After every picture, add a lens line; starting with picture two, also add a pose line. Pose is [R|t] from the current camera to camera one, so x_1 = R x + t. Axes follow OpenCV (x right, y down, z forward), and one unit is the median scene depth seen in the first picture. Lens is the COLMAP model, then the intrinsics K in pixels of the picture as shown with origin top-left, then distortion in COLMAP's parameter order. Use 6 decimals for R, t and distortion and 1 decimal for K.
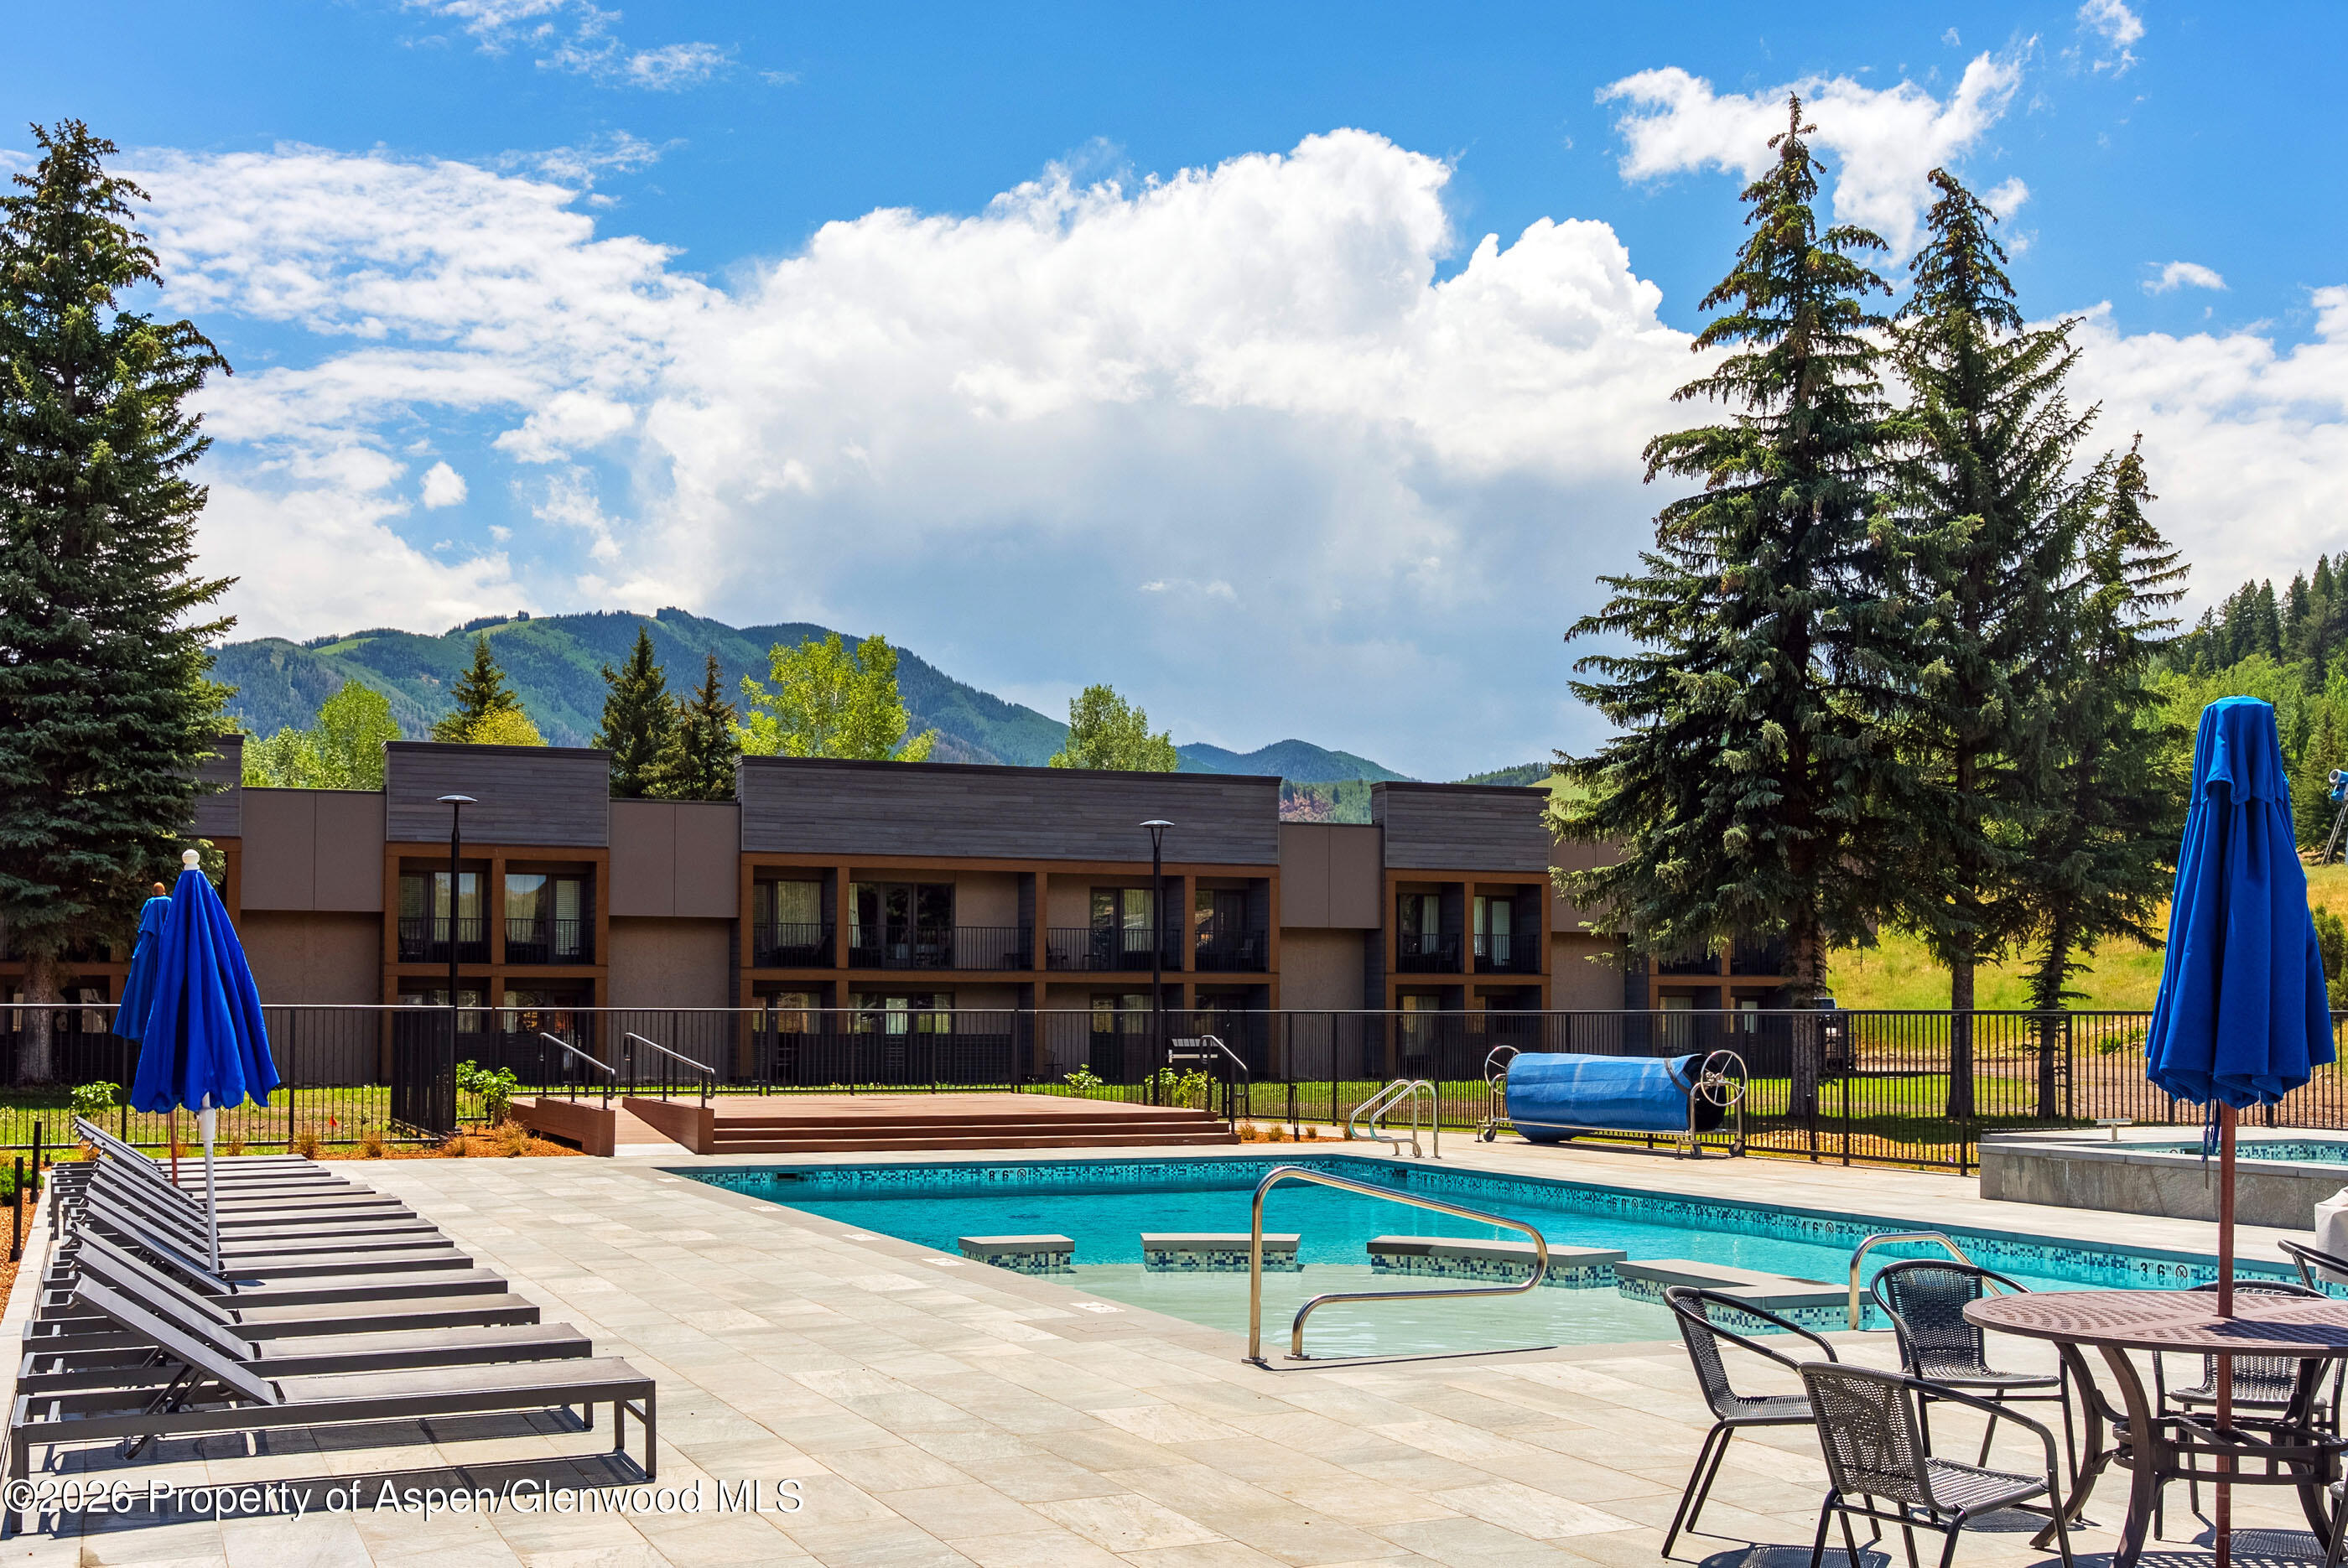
lens RADIAL K [[2578.9, 0, 1137.7], [0, 2578.9, 871.1], [0, 0, 1]] dist [0.017645, -0.022075]
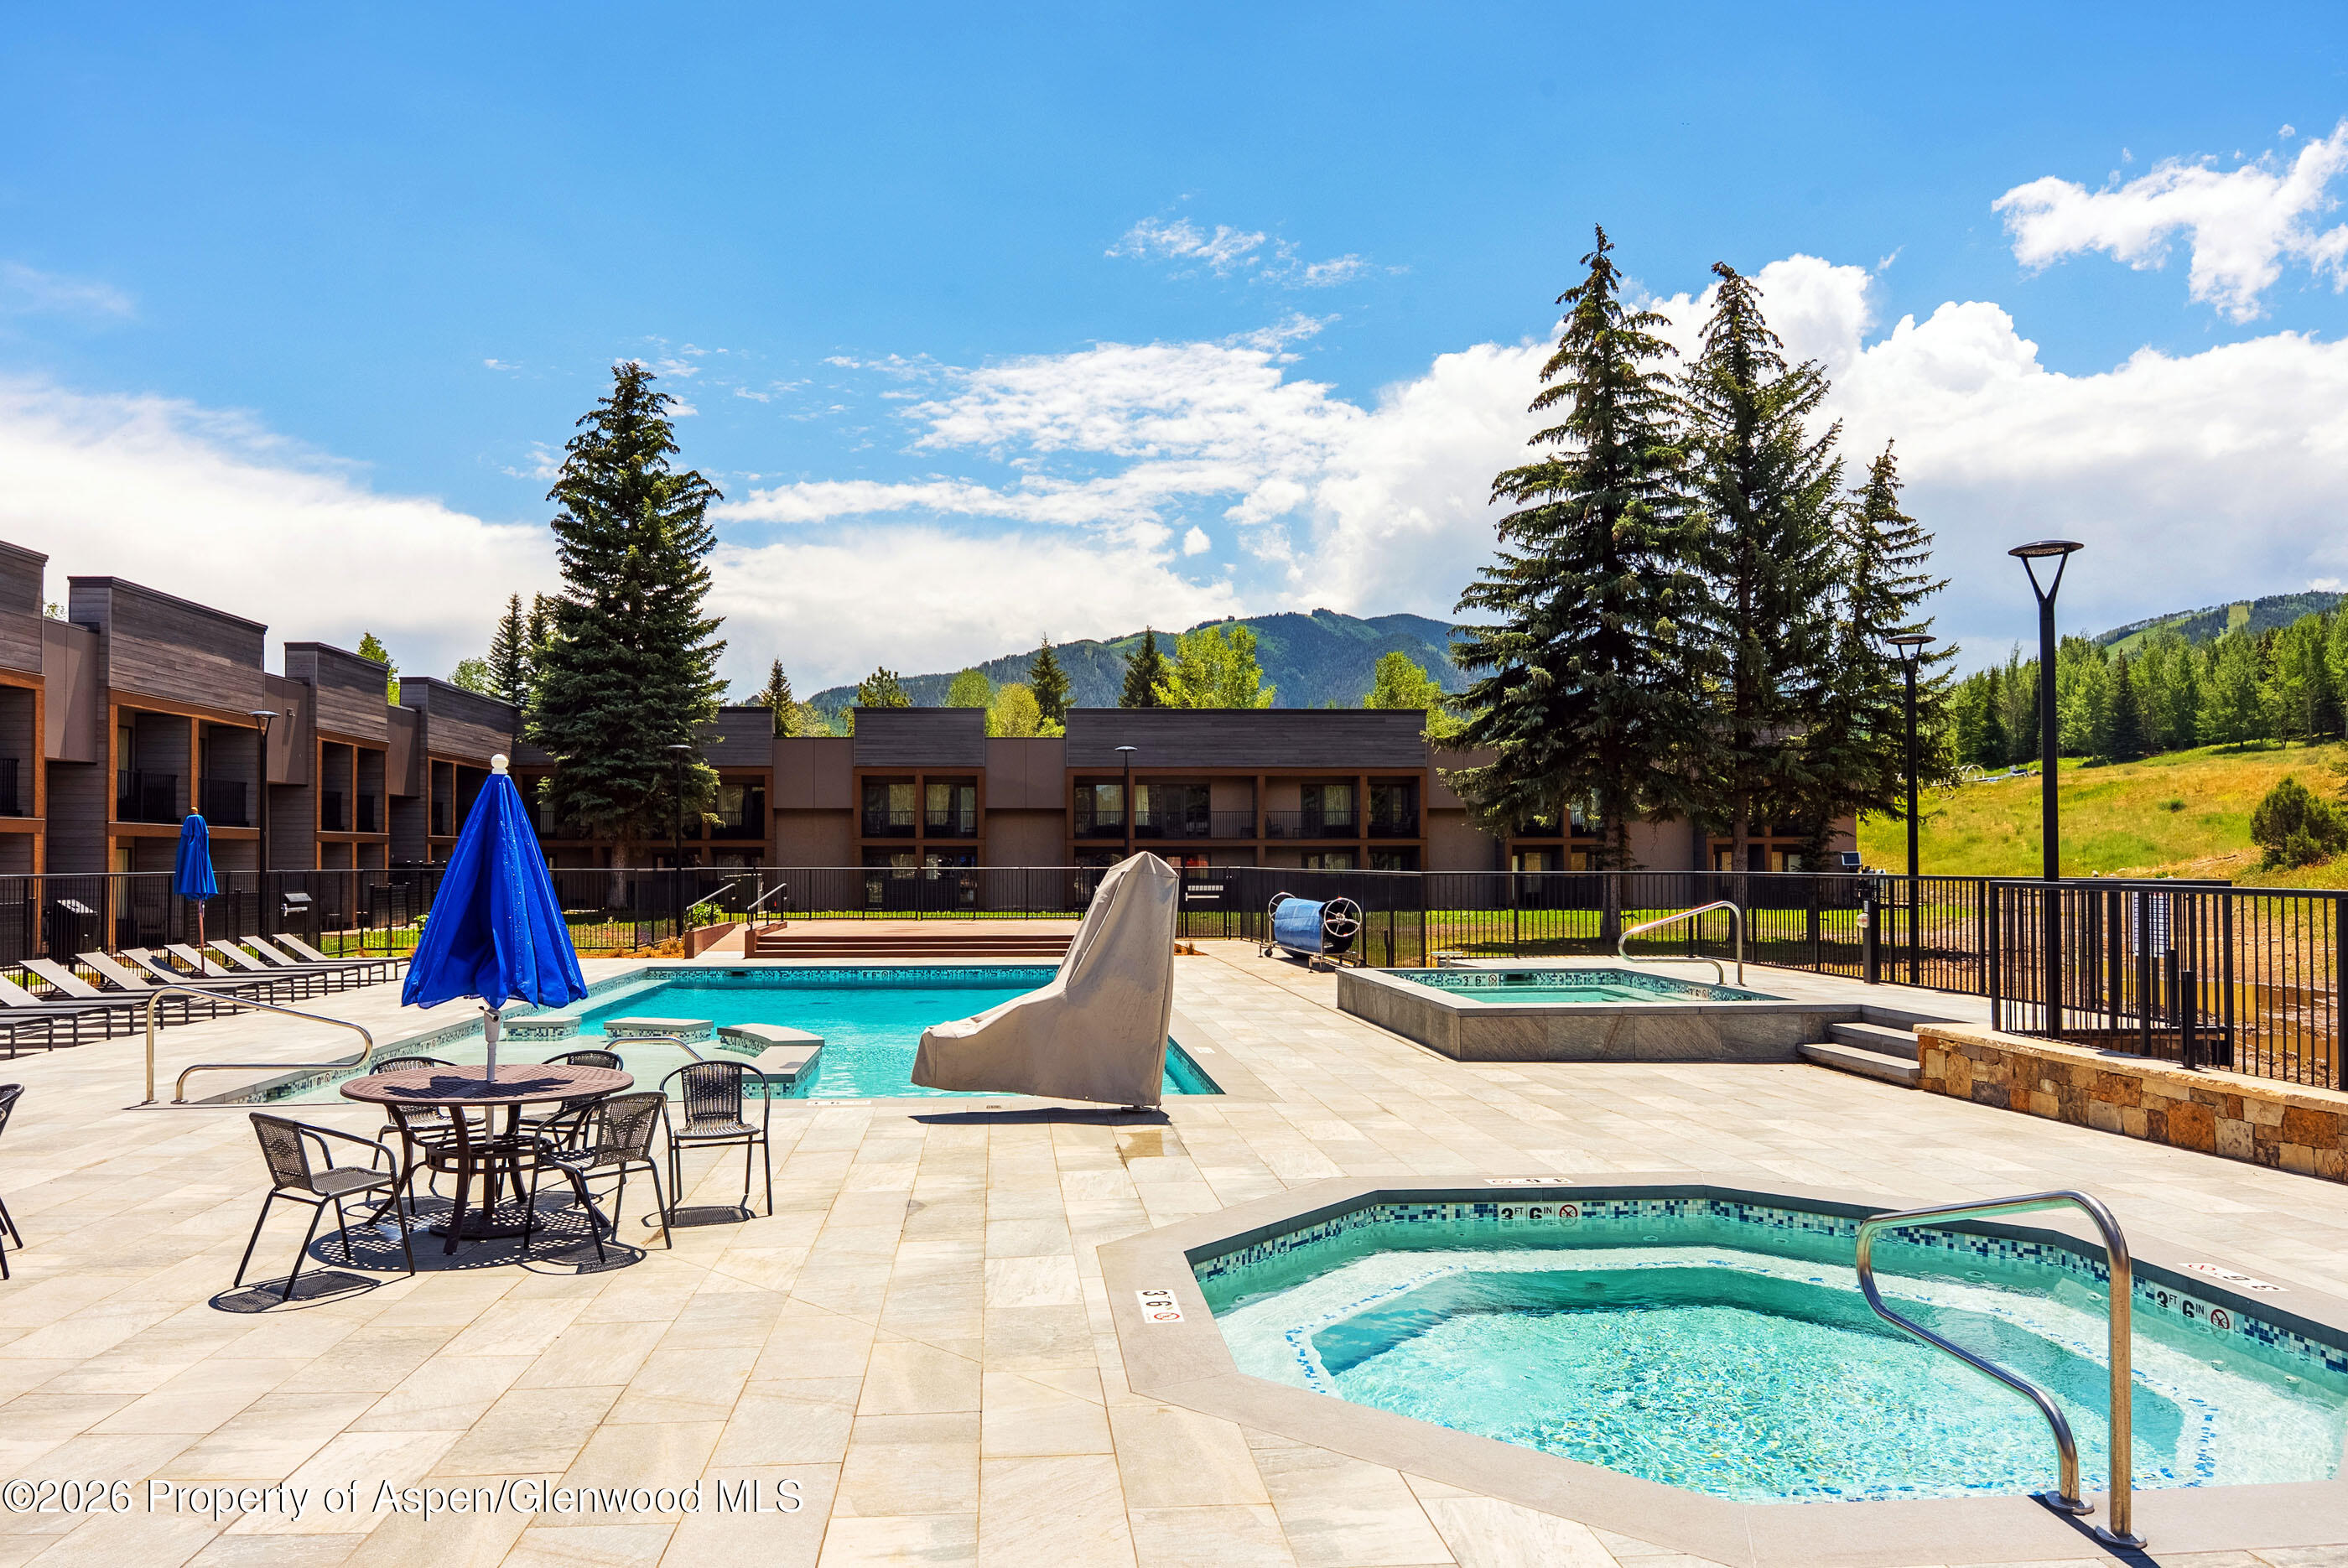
lens RADIAL K [[1616.3, 0, 1106.6], [0, 1616.3, 789.6], [0, 0, 1]] dist [-0.005064, -0.007796]
pose [[0.946901, -0.018810, -0.320974, 0.240726], [0.022485, 0.999717, 0.007745, -0.001076], [0.320737, -0.014550, 0.947056, 0.056997]]
